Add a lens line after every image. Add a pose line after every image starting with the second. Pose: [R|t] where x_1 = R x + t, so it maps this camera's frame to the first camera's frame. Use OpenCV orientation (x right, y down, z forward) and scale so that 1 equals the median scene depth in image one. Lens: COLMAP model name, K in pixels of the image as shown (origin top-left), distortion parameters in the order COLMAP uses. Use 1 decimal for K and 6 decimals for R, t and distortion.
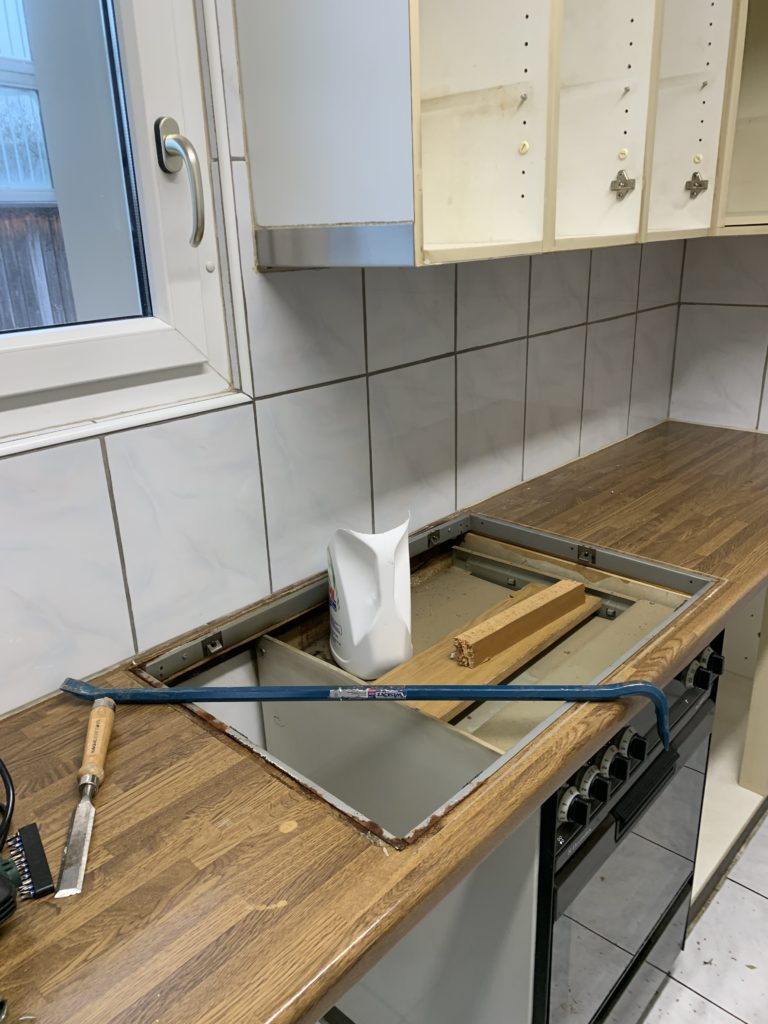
lens RADIAL K [[768.0, 0, 378.5], [0, 768.0, 512.4], [0, 0, 1]] dist [0.028091, -0.023366]
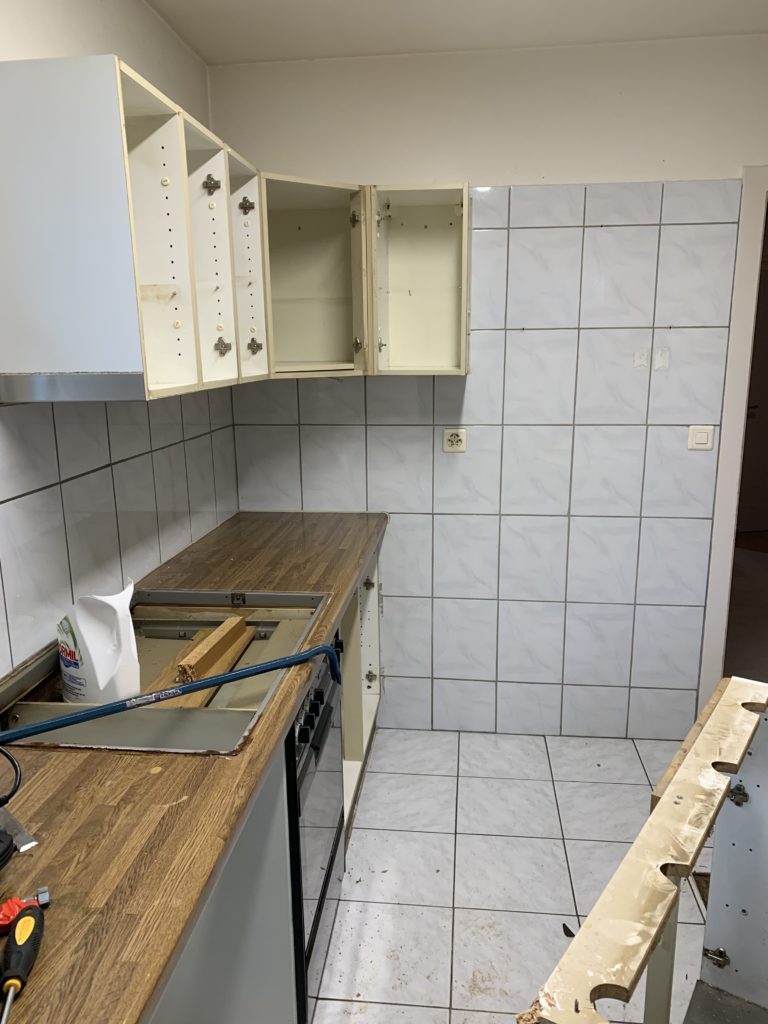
lens RADIAL K [[768.0, 0, 382.7], [0, 768.0, 514.5], [0, 0, 1]] dist [0.028091, -0.023366]
pose [[0.795198, -0.103015, 0.597535, -0.366048], [0.196077, 0.976203, -0.092641, 0.094199], [-0.573772, 0.190831, 0.796473, -0.307643]]
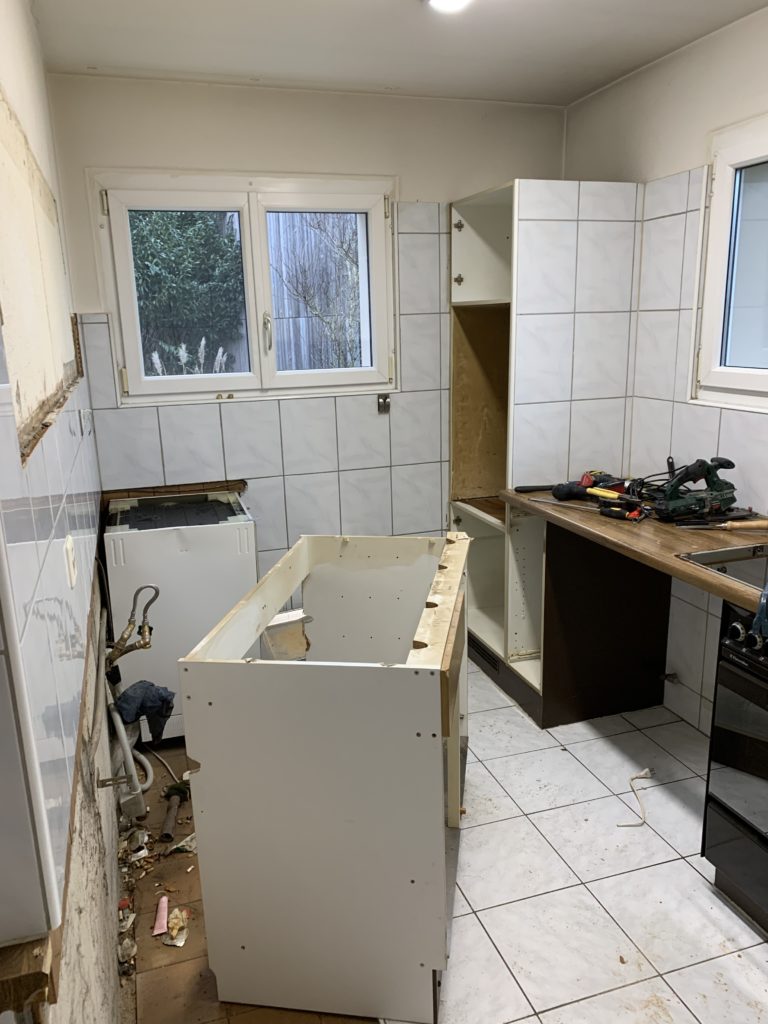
lens RADIAL K [[768.0, 0, 383.0], [0, 768.0, 514.5], [0, 0, 1]] dist [0.028091, -0.023366]
pose [[-0.460754, 0.252841, -0.850751, 1.666827], [-0.275204, 0.870614, 0.407791, -0.315064], [0.843782, 0.422021, -0.331557, 0.568437]]
